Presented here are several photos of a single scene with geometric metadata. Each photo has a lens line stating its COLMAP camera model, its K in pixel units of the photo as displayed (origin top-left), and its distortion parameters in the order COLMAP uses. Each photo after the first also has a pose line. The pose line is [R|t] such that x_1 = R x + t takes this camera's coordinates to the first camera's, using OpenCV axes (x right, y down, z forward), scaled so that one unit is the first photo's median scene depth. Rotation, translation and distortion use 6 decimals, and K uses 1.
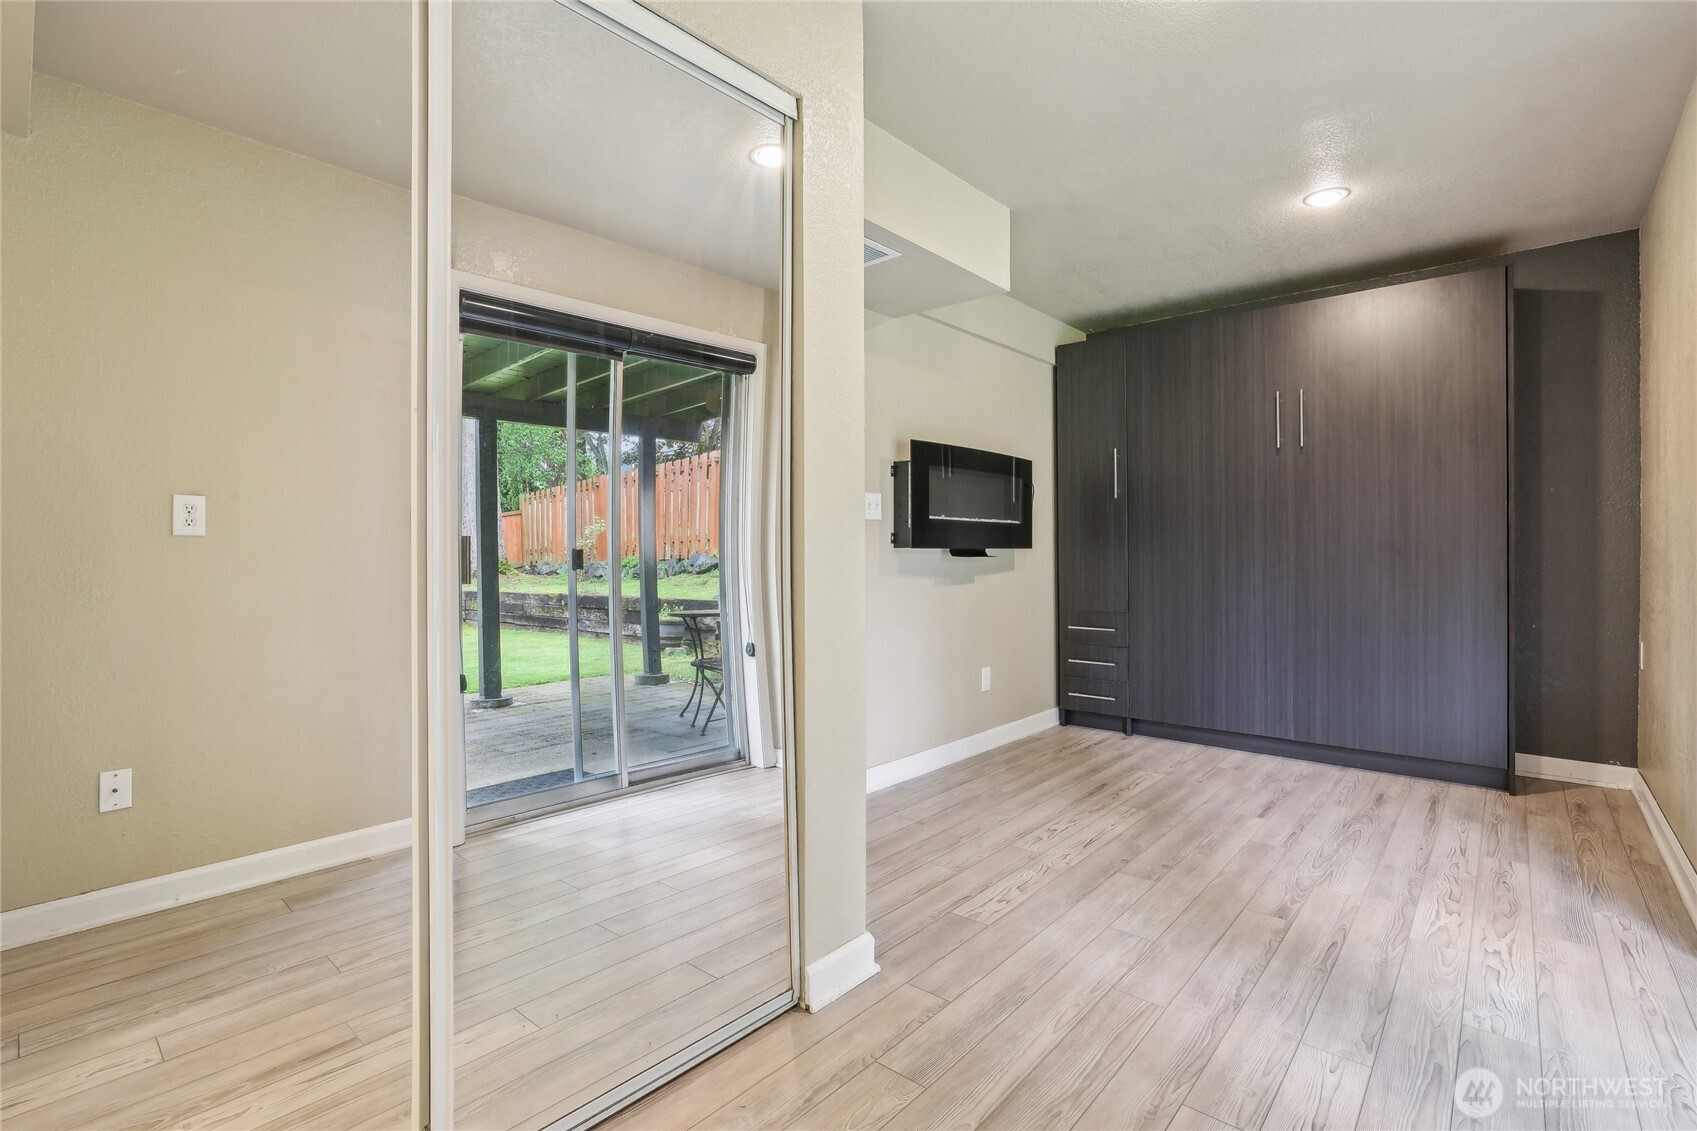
lens RADIAL K [[783.4, 0, 843.8], [0, 783.4, 566.6], [0, 0, 1]] dist [-0.038434, 0.011768]
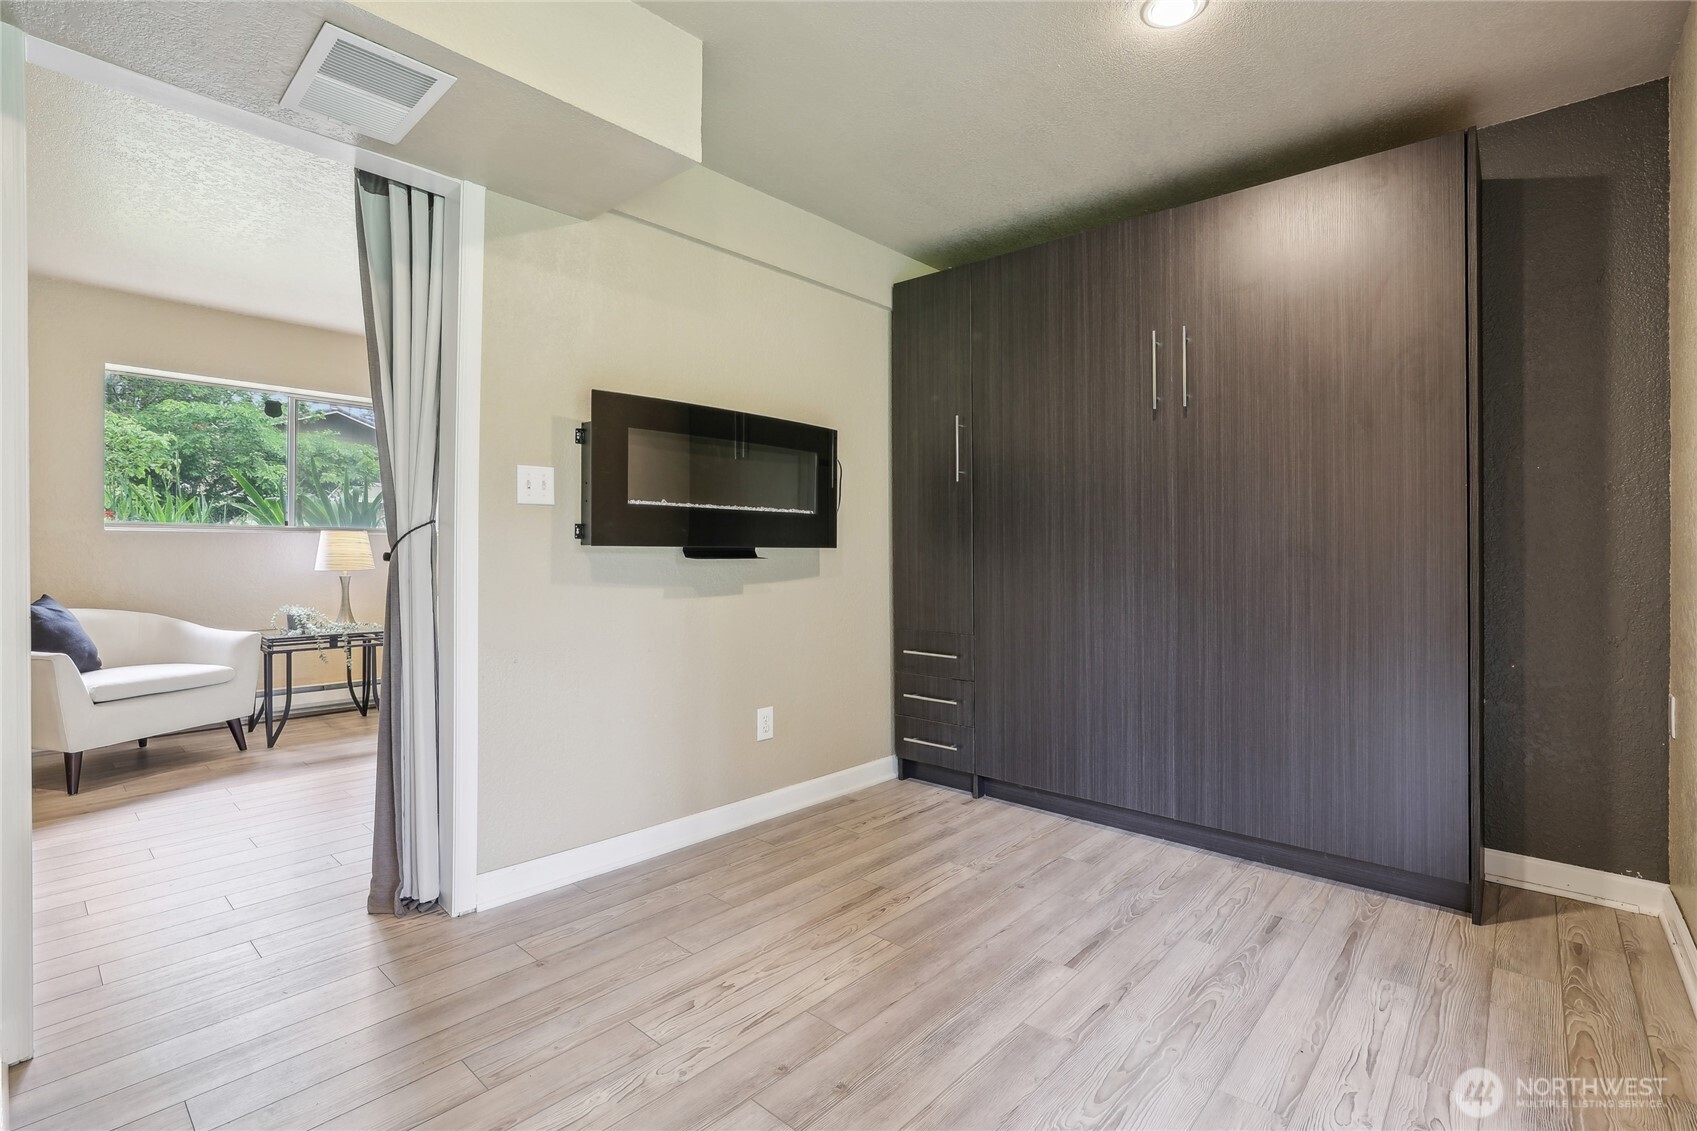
lens RADIAL K [[783.4, 0, 844.5], [0, 783.4, 554.4], [0, 0, 1]] dist [-0.038434, 0.011768]
pose [[0.999827, 0.009305, -0.016116, 0.320772], [-0.009539, 0.999849, -0.014555, -0.006995], [0.015978, 0.014706, 0.999764, 0.310796]]
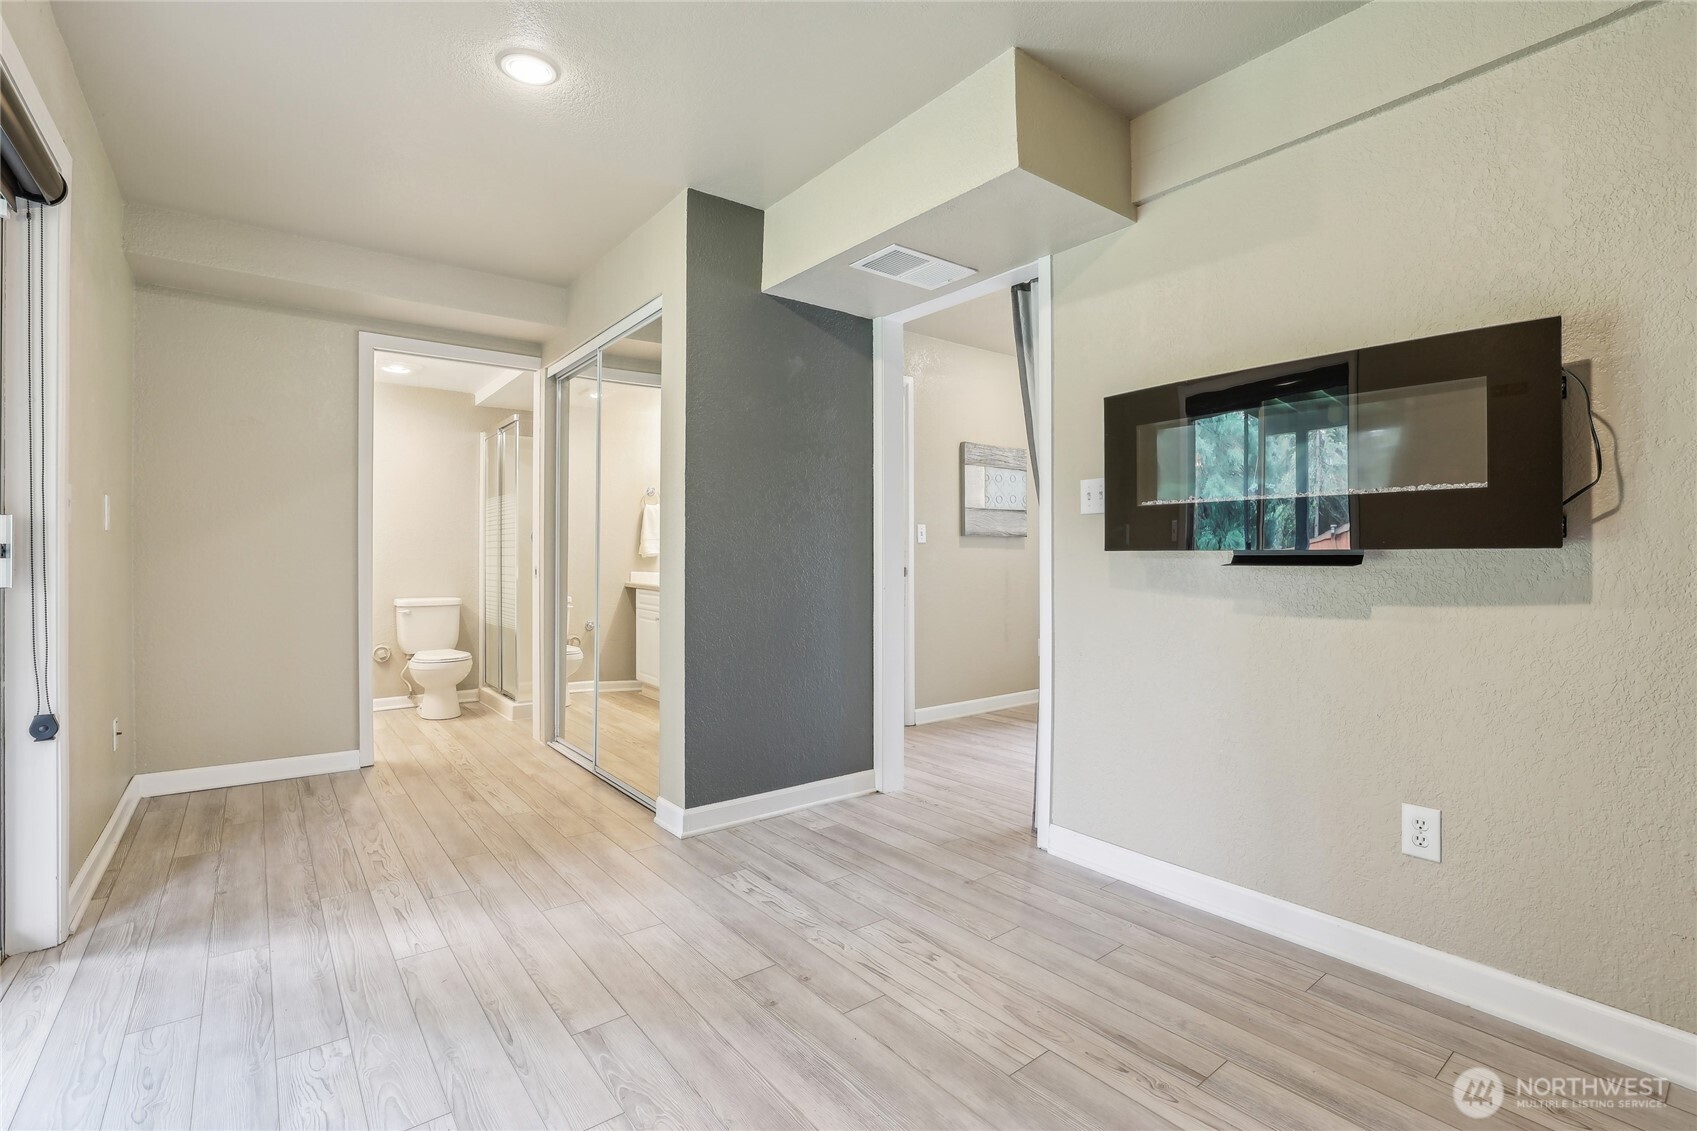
lens RADIAL K [[783.4, 0, 847.9], [0, 783.4, 566.4], [0, 0, 1]] dist [-0.038434, 0.011768]
pose [[-0.190559, 0.016101, -0.981544, 0.824696], [-0.010465, 0.999775, 0.018432, -0.019745], [0.981620, 0.013785, -0.190348, 0.906365]]
